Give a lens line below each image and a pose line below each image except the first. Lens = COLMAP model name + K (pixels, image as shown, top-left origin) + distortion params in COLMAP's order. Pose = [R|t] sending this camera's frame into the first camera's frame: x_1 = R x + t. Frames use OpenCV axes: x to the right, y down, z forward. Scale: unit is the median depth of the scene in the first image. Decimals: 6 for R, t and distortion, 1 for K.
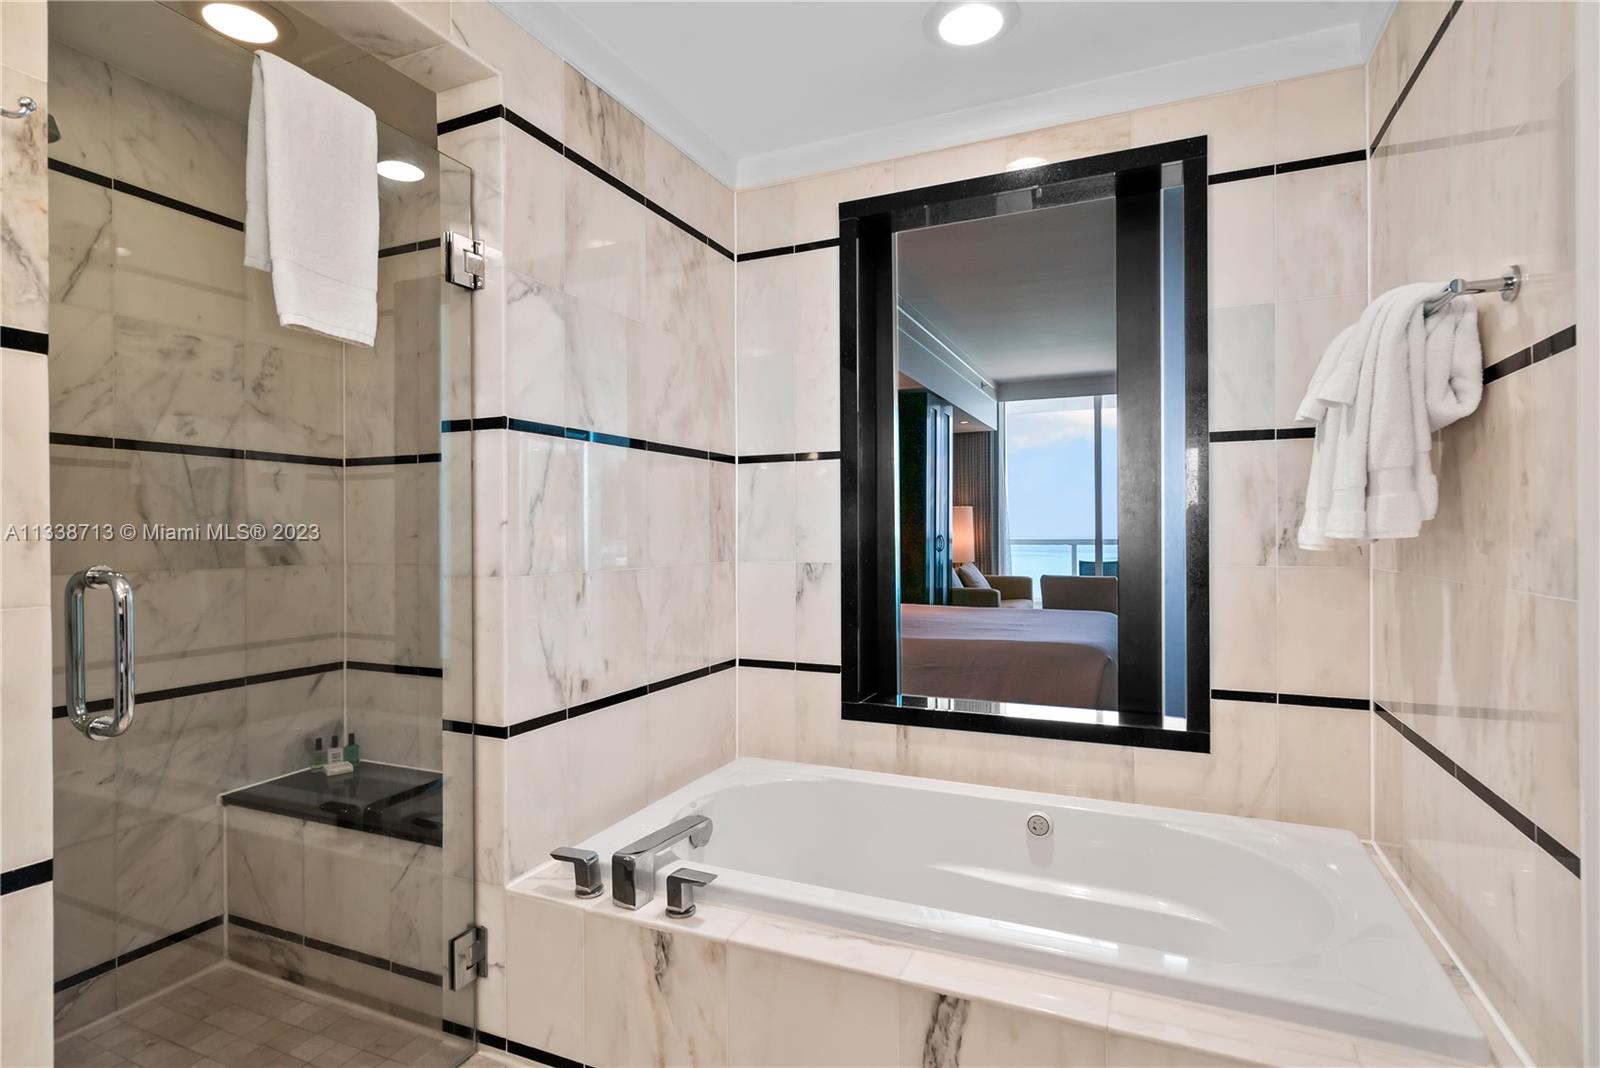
lens RADIAL K [[780.0, 0, 791.6], [0, 780.0, 532.7], [0, 0, 1]] dist [-0.001175, 0.000168]
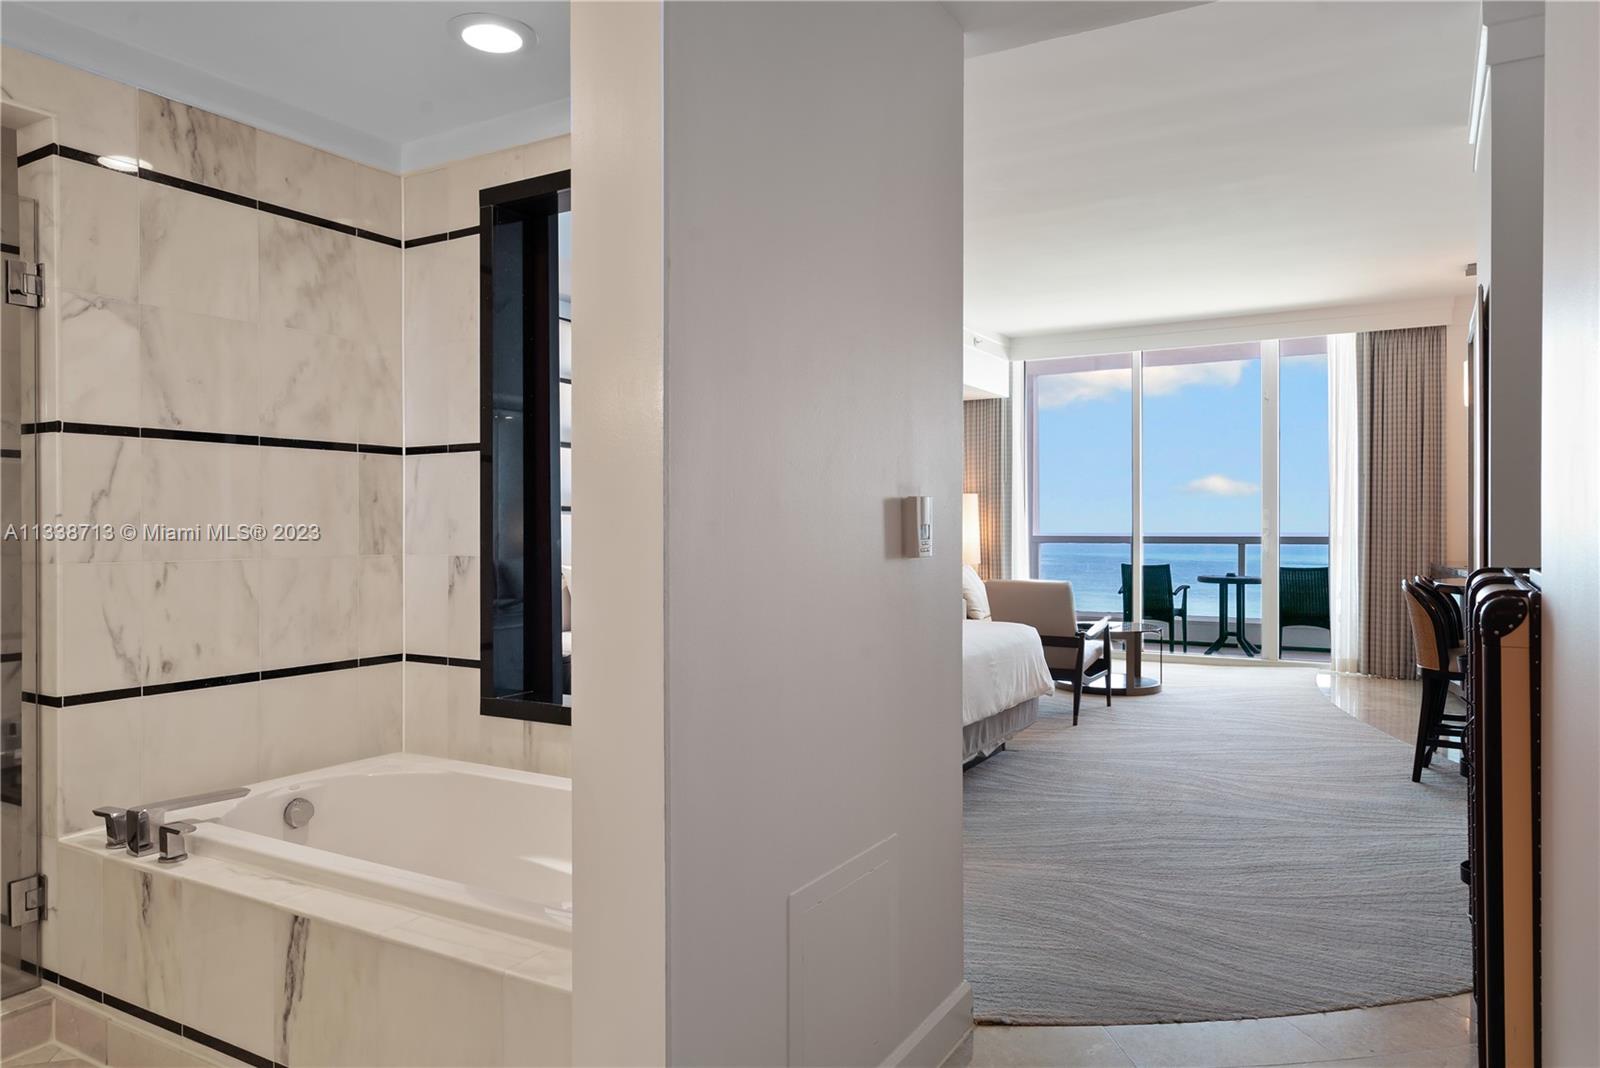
lens RADIAL K [[1026.1, 0, 765.4], [0, 1026.1, 530.9], [0, 0, 1]] dist [0.003032, -0.002089]
pose [[0.992955, 0.003398, -0.118442, 0.670855], [-0.002841, 0.999984, 0.004864, -0.000657], [0.118456, -0.004493, 0.992949, -0.285530]]
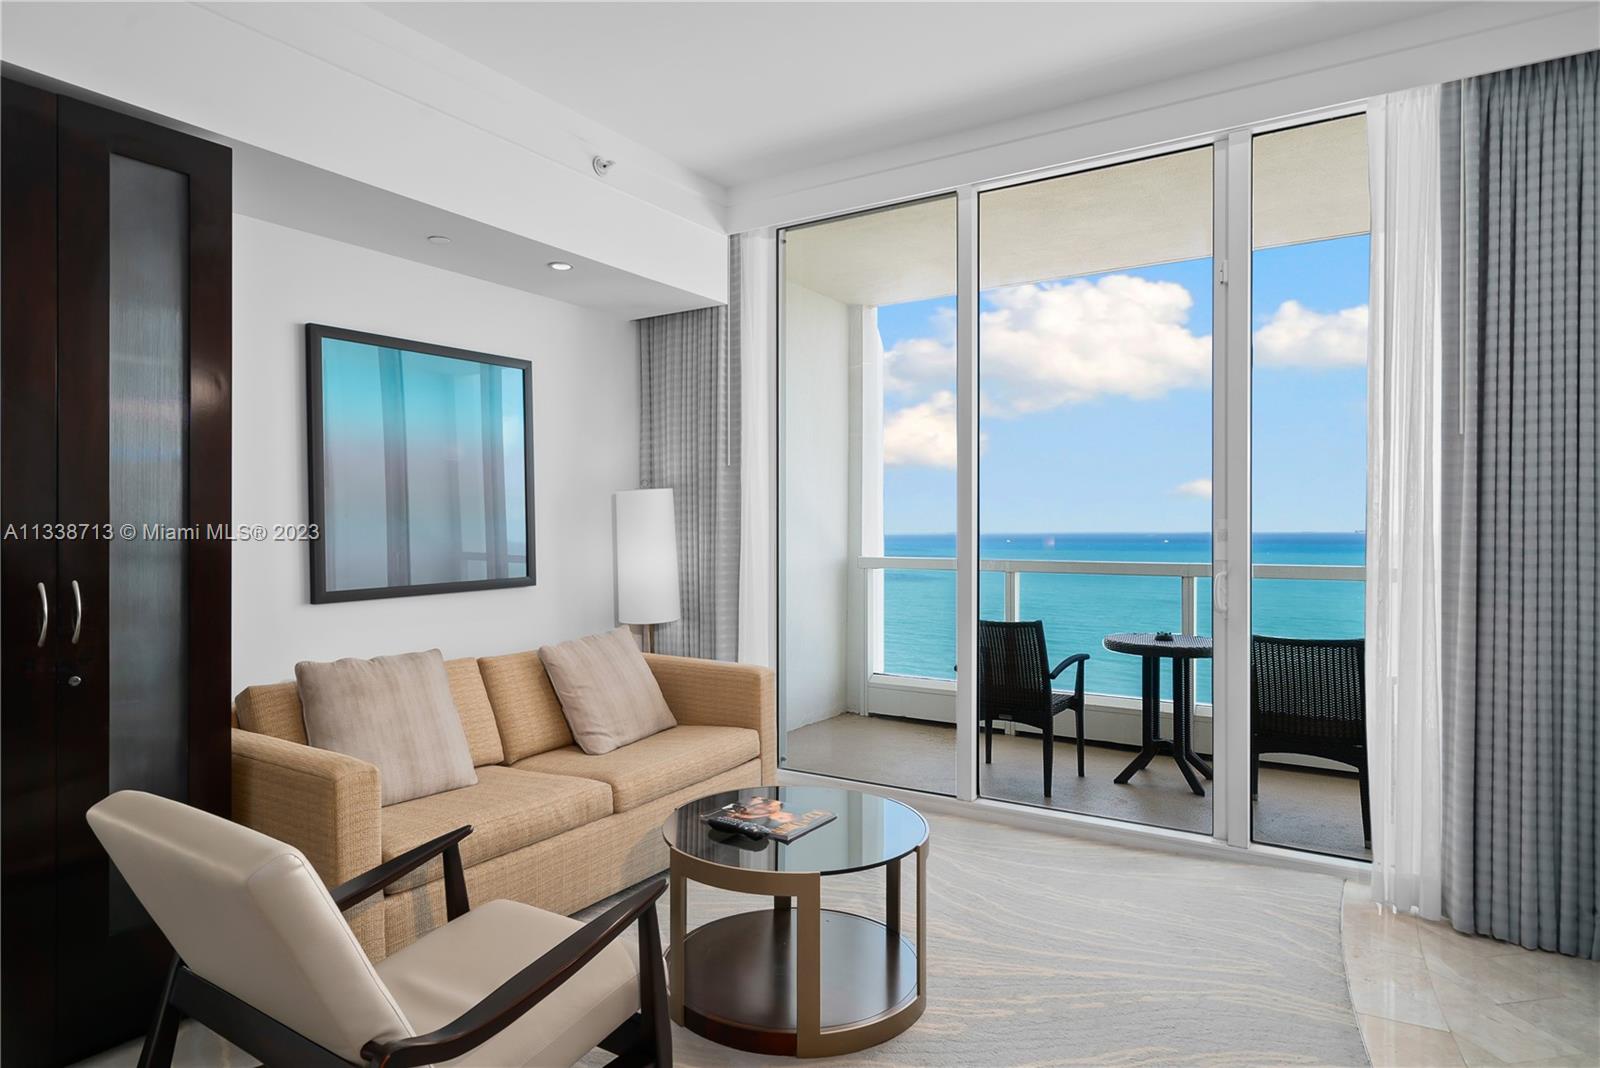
lens RADIAL K [[951.7, 0, 760.4], [0, 951.7, 530.4], [0, 0, 1]] dist [0.003727, 0.003230]
pose [[0.990485, 0.004071, -0.137561, 1.645449], [-0.003212, 0.999974, 0.006469, -0.065446], [0.137584, -0.005966, 0.990472, 2.381025]]
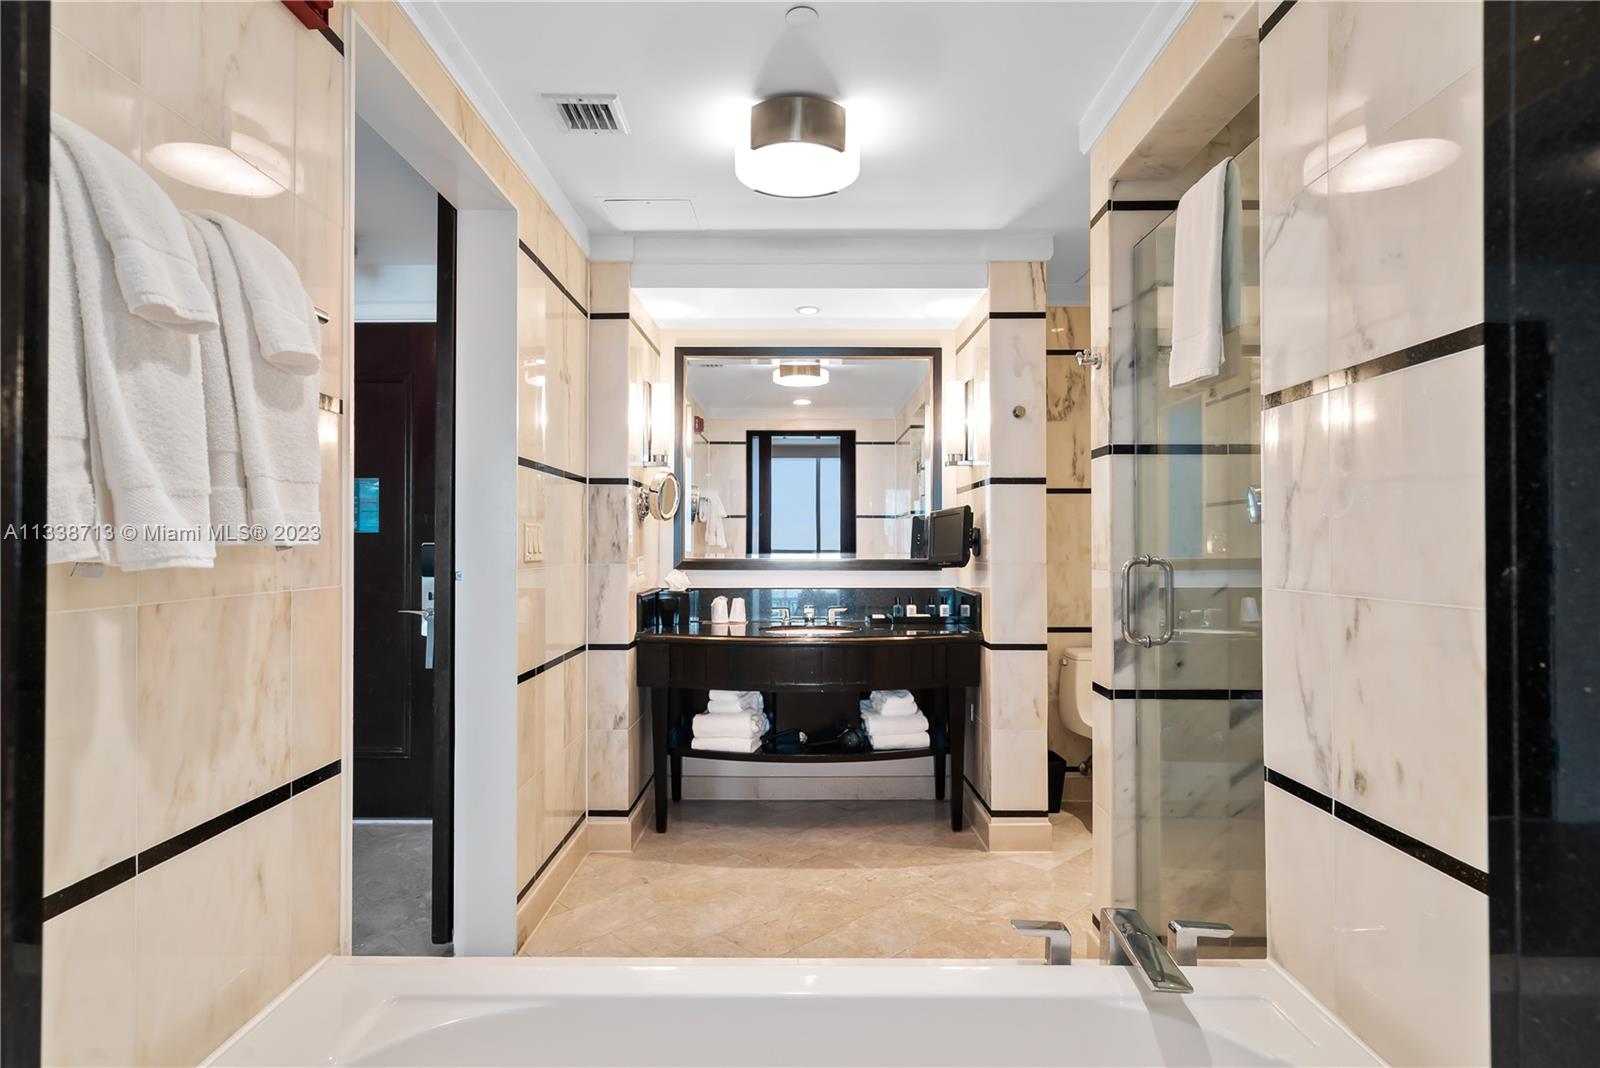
lens RADIAL K [[821.4, 0, 791.6], [0, 821.4, 535.3], [0, 0, 1]] dist [0.001500, 0.000155]
pose [[-0.909353, 0.000589, -0.416025, 0.377644], [0.004522, 0.999954, -0.008469, 0.005448], [0.416001, -0.009583, -0.909314, 1.304076]]
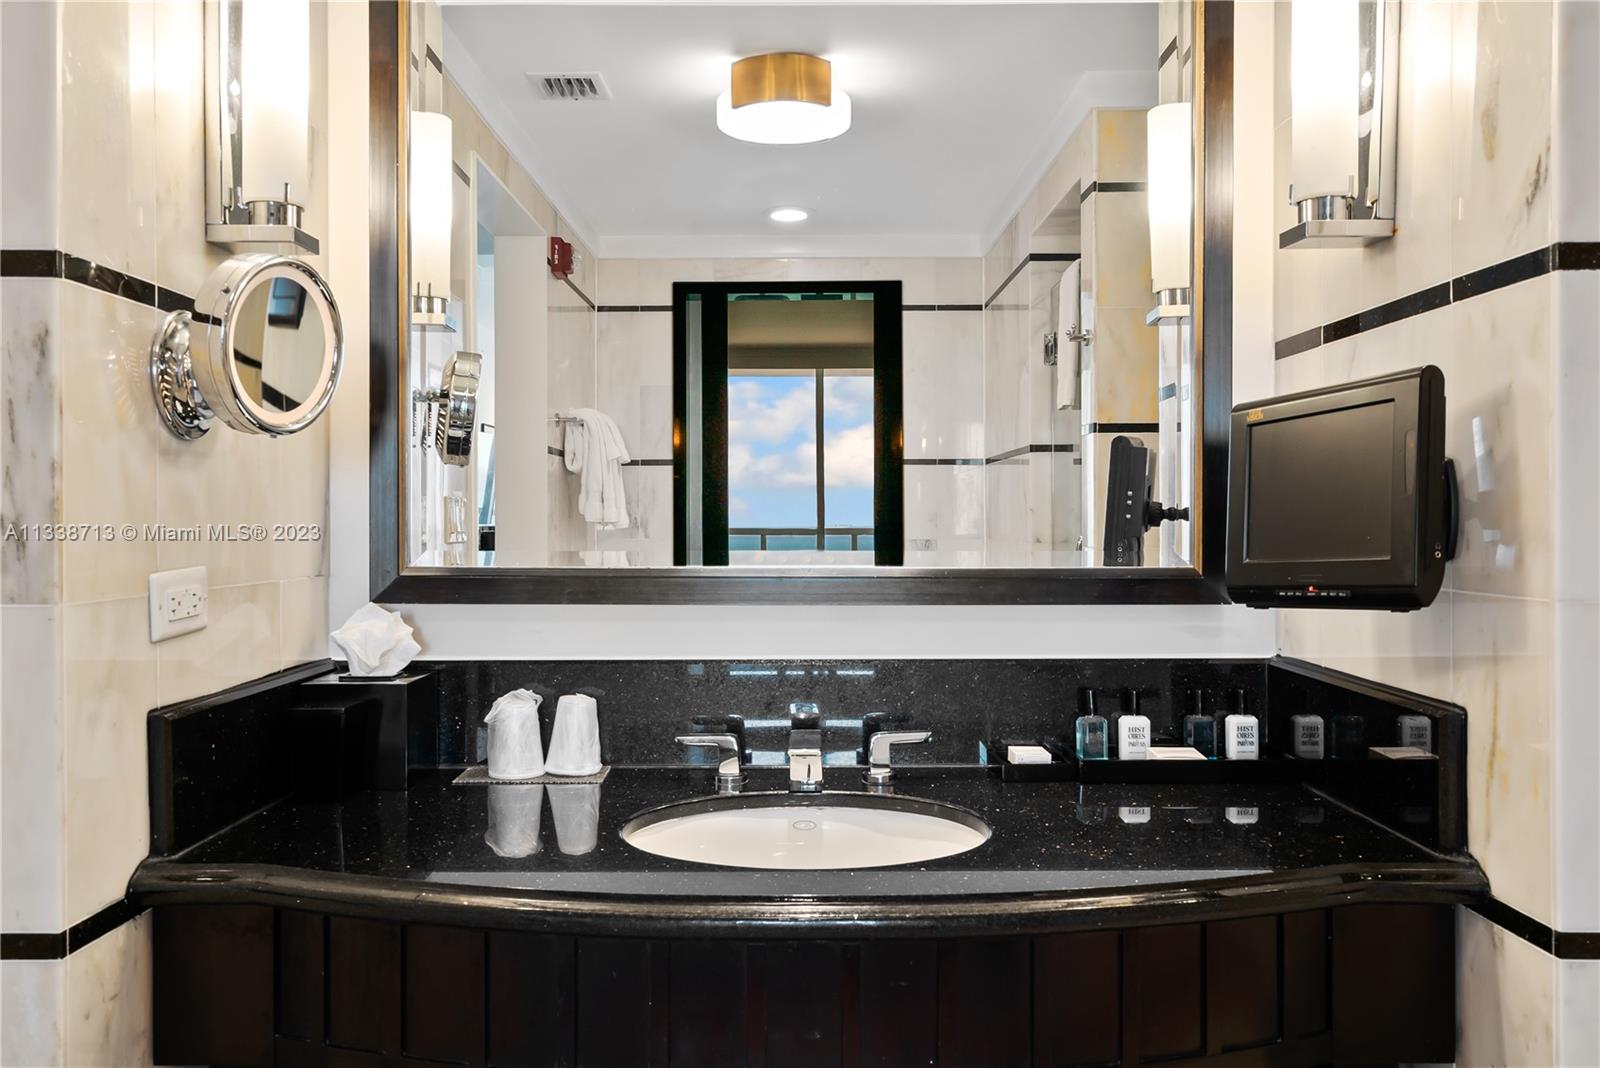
lens RADIAL K [[1227.3, 0, 777.8], [0, 1227.3, 526.6], [0, 0, 1]] dist [0.005771, 0.004591]
pose [[-0.909957, 0.010207, -0.414578, -0.069263], [0.007513, 0.999939, 0.008128, 0.006533], [0.414635, 0.004282, -0.909978, 0.383477]]
